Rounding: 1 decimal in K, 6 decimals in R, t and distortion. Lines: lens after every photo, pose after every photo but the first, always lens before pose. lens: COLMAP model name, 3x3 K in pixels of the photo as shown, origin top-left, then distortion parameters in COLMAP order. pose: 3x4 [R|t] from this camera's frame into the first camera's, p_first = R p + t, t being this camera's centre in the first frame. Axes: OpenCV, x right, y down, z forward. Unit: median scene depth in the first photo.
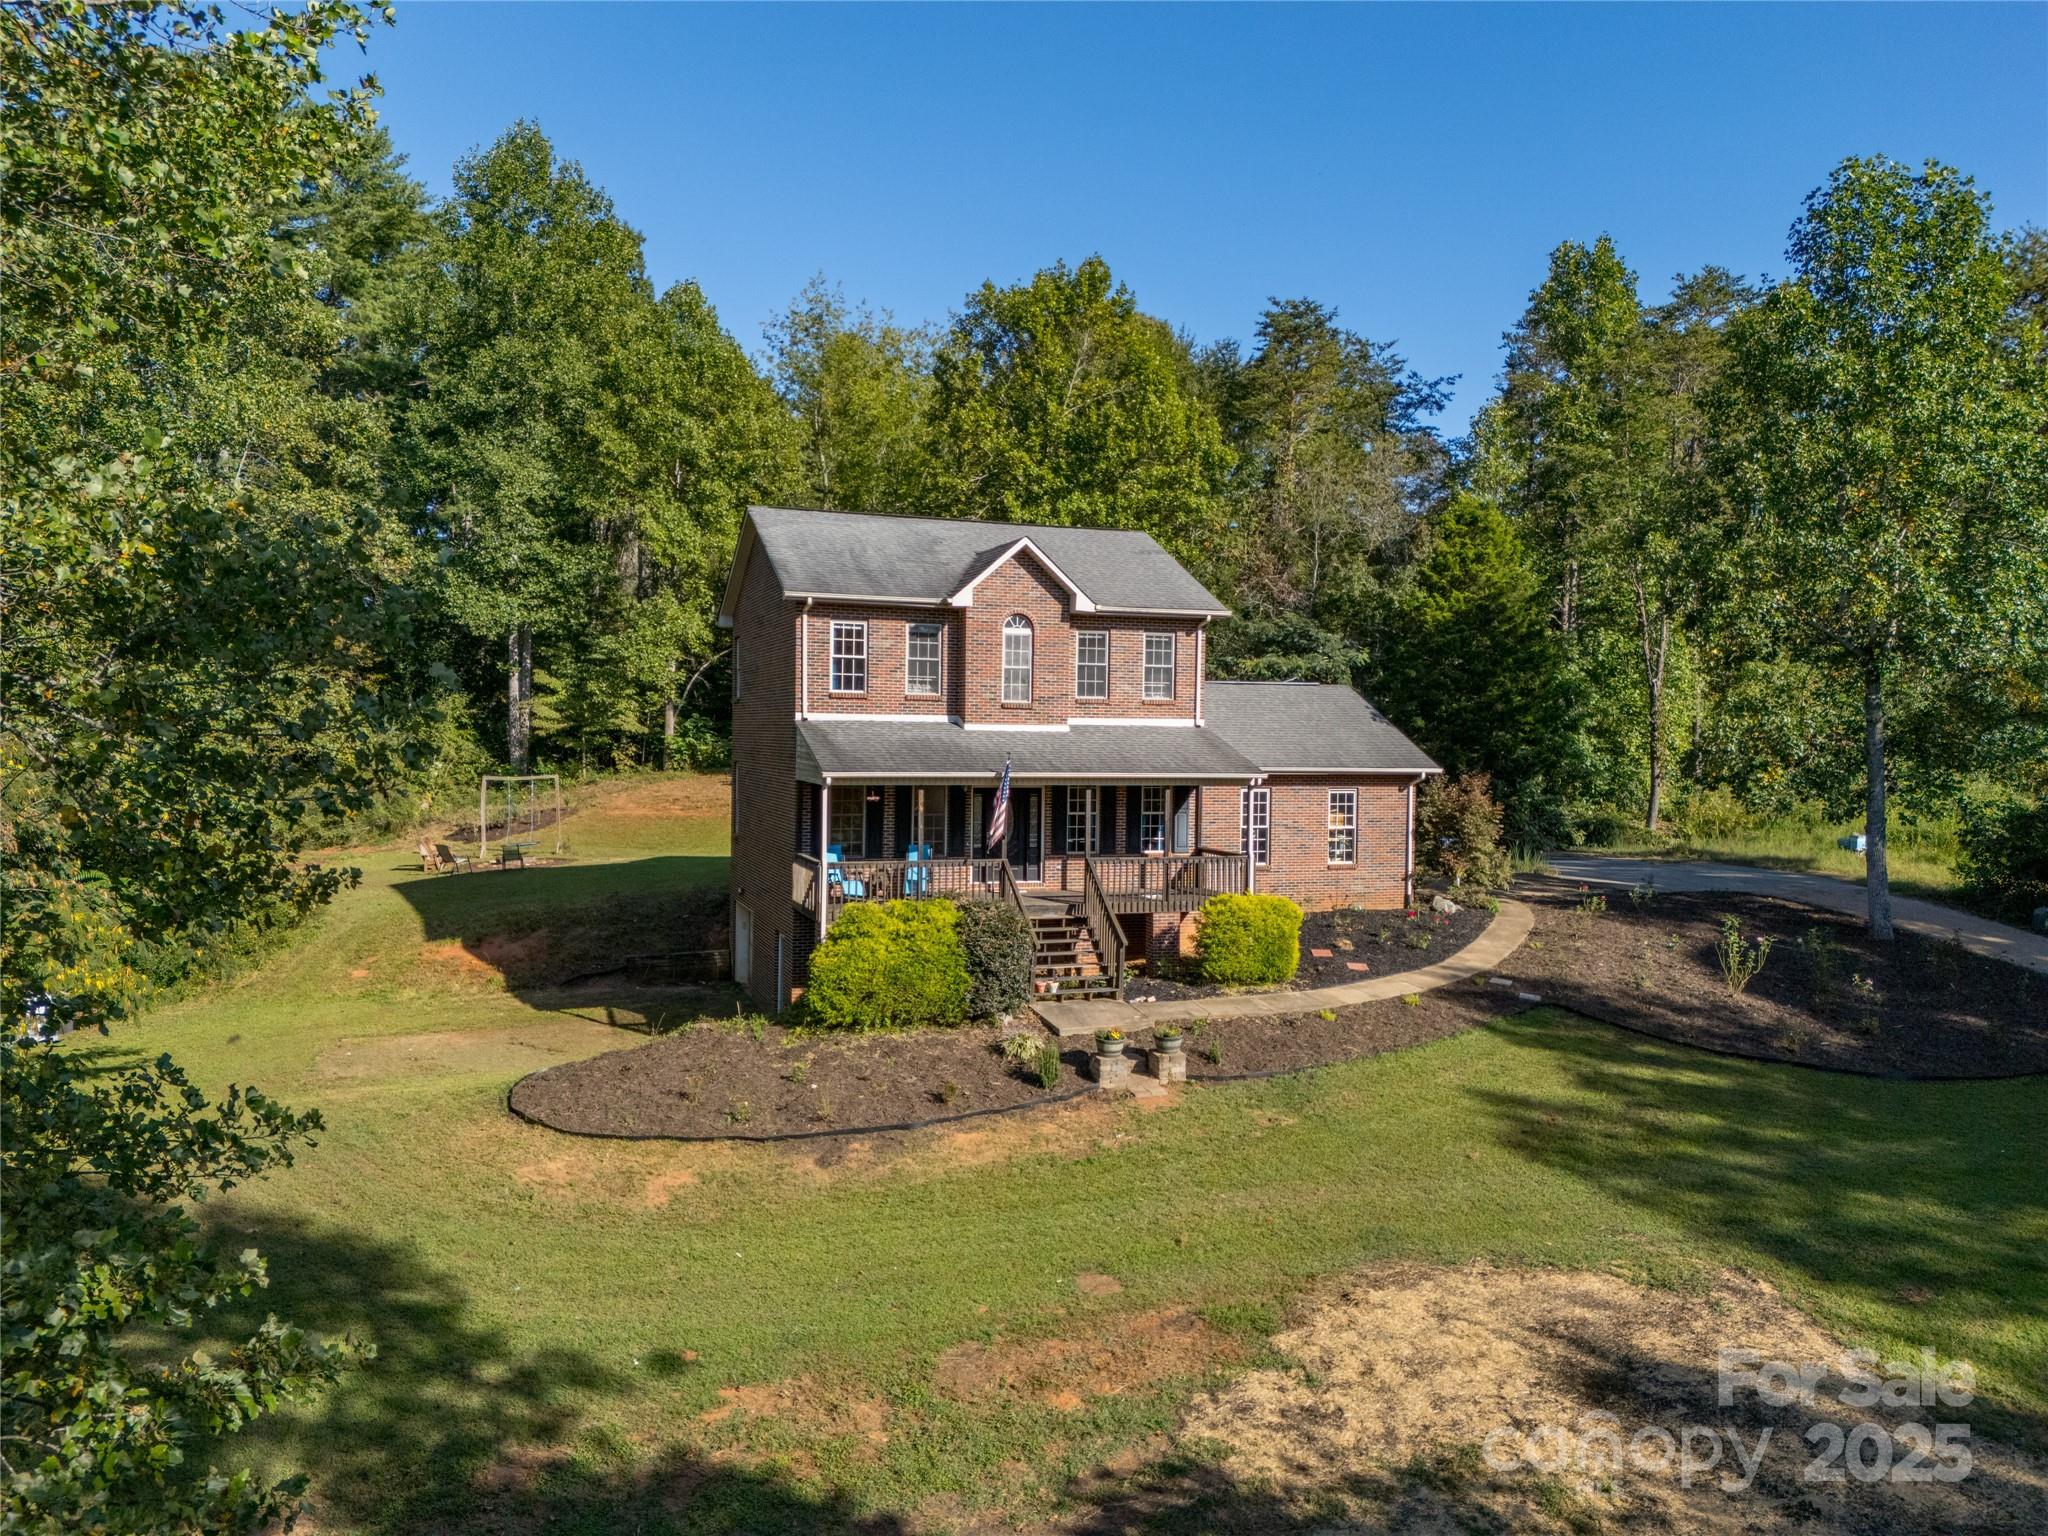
lens RADIAL K [[1490.1, 0, 1029.1], [0, 1490.1, 754.9], [0, 0, 1]] dist [0.088149, -0.098575]
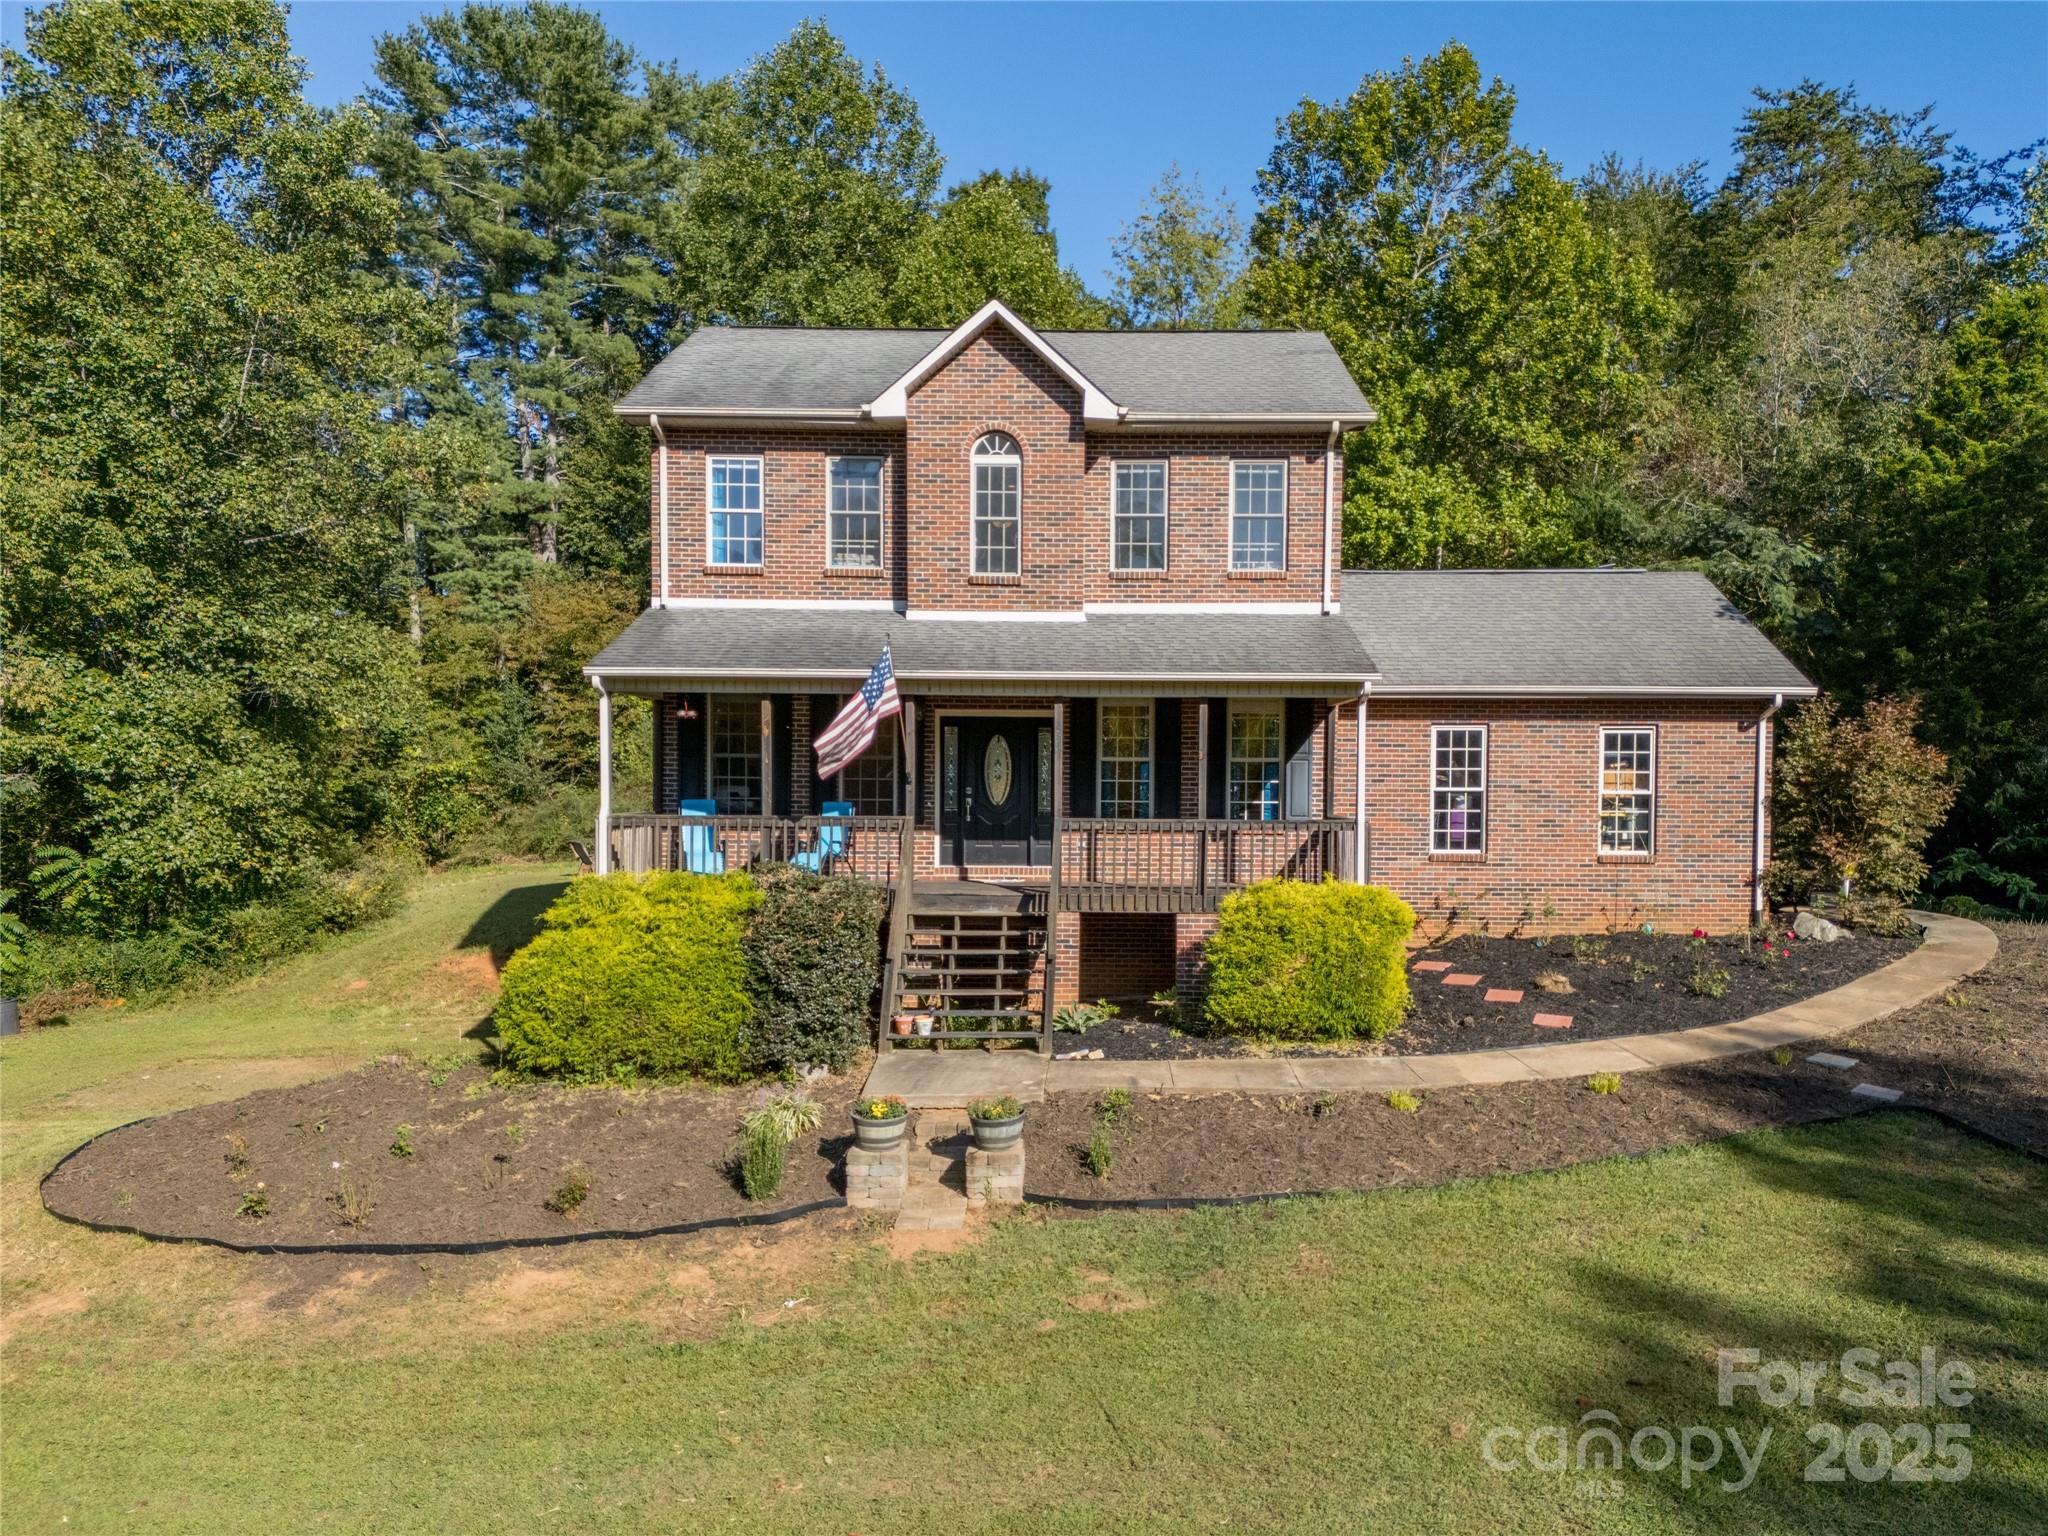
lens RADIAL K [[1604.1, 0, 1090.7], [0, 1604.1, 823.2], [0, 0, 1]] dist [0.076671, -0.091650]
pose [[0.942219, 0.001471, -0.334994, 0.252992], [0.000759, 0.999978, 0.006526, 0.063696], [0.334996, -0.006403, 0.942198, 0.378958]]
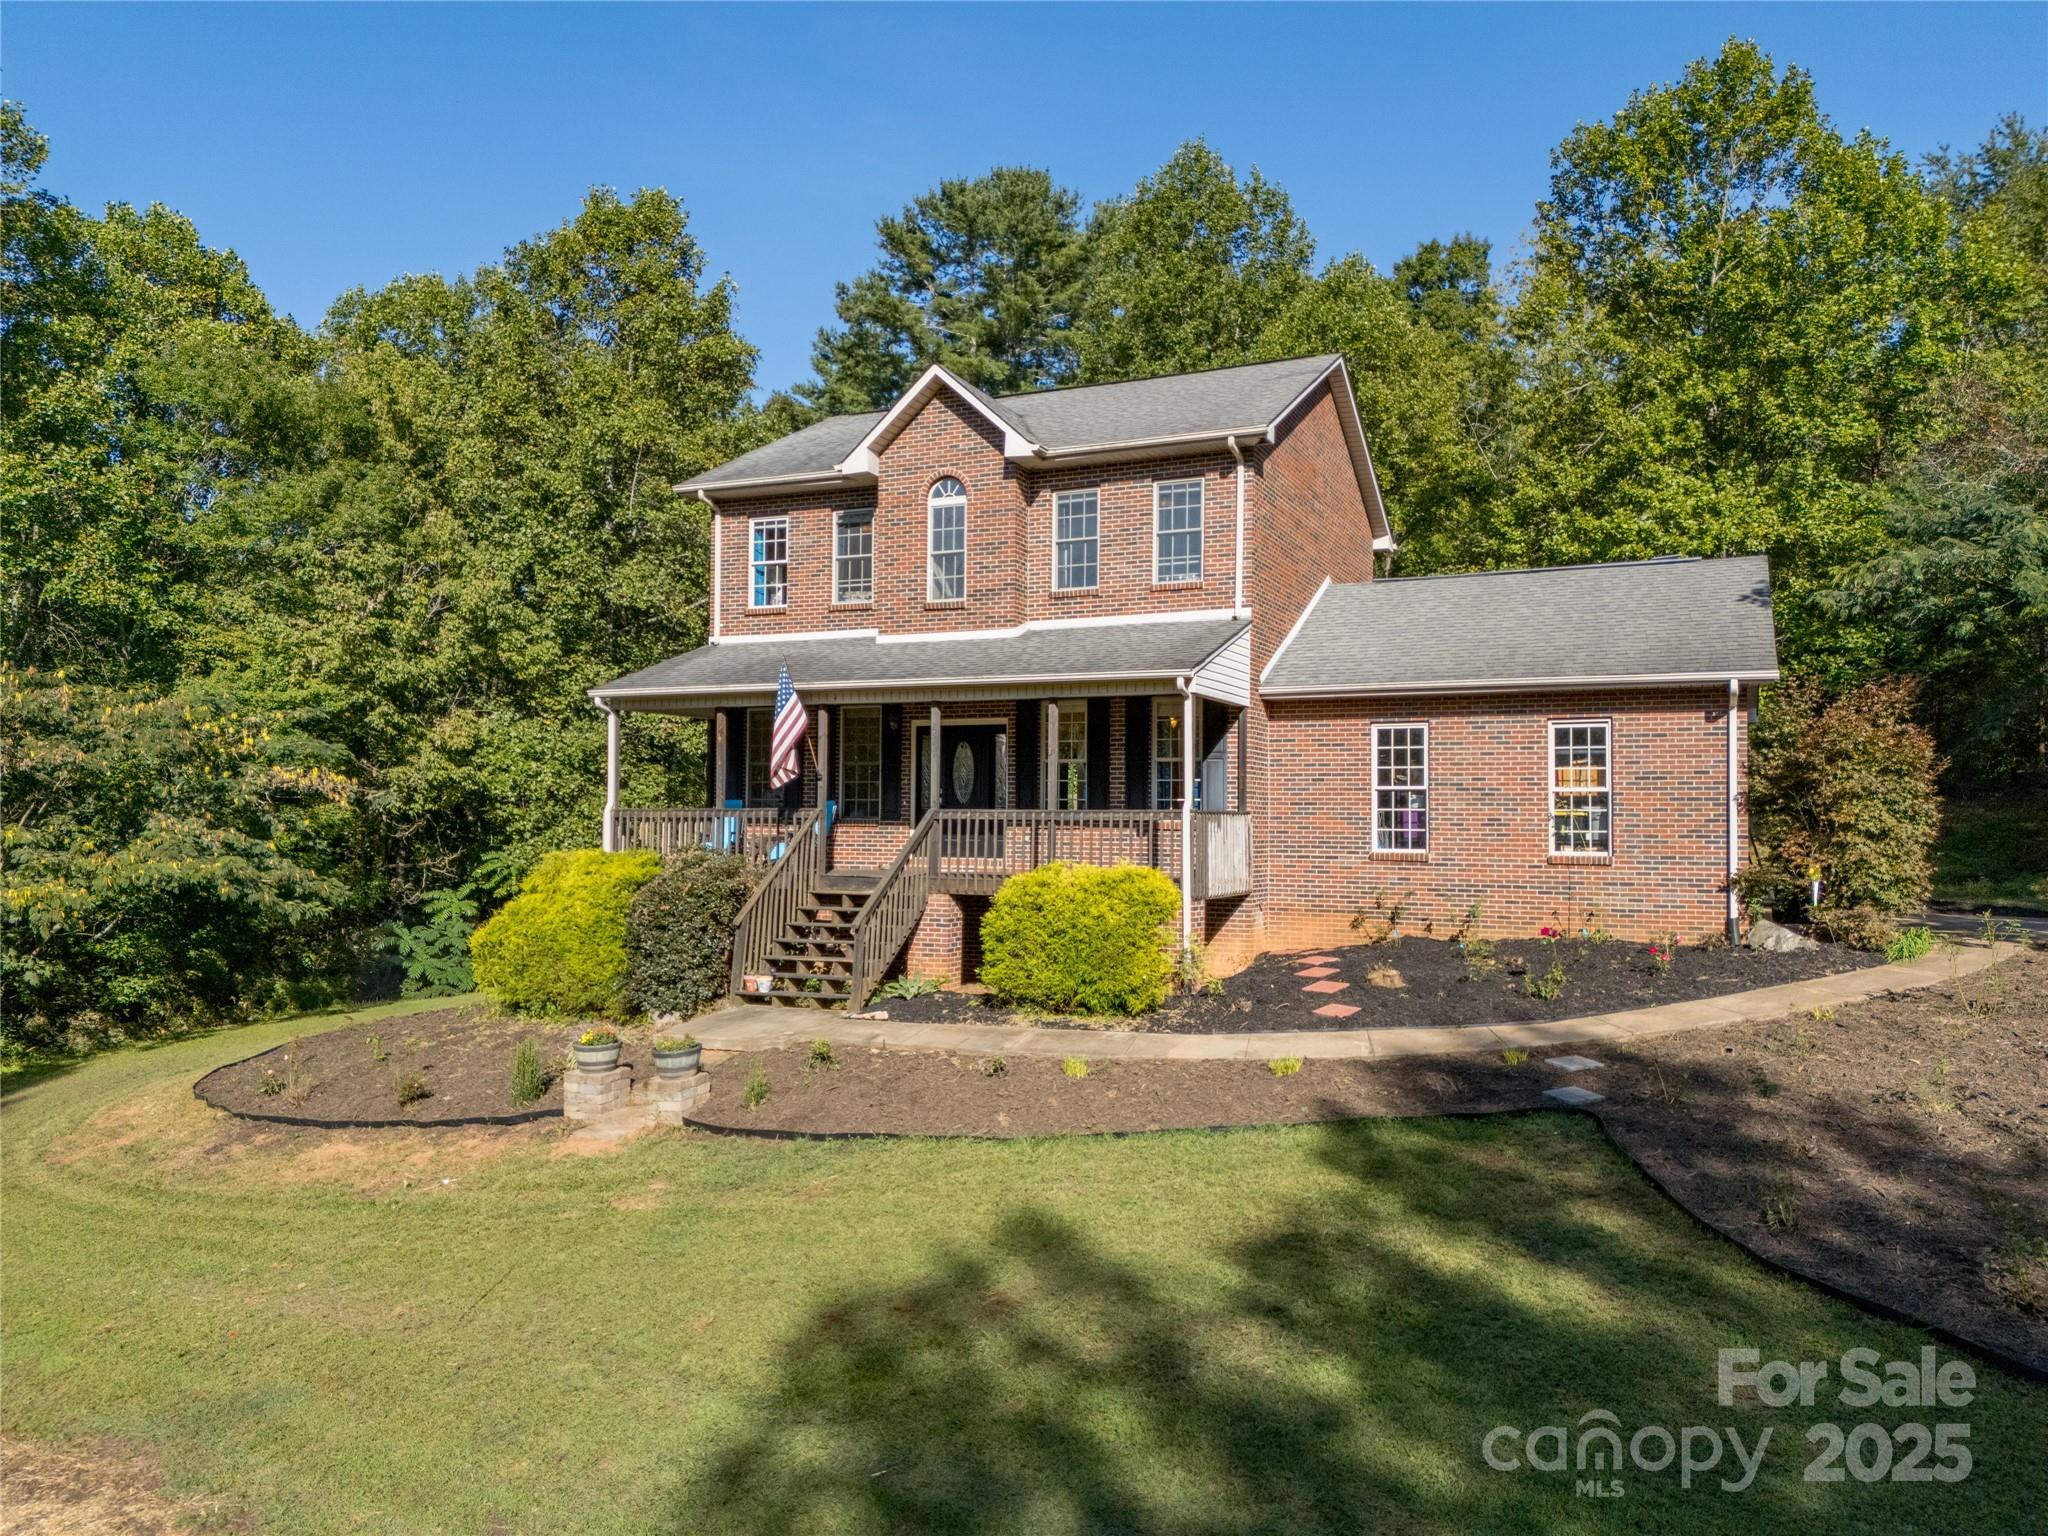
lens RADIAL K [[1499.6, 0, 1029.4], [0, 1499.6, 766.5], [0, 0, 1]] dist [0.060622, -0.055311]
pose [[0.719118, -0.034984, -0.694007, 0.510049], [-0.008898, 0.998186, -0.059536, 0.085005], [0.694831, 0.048989, 0.717502, 0.517779]]
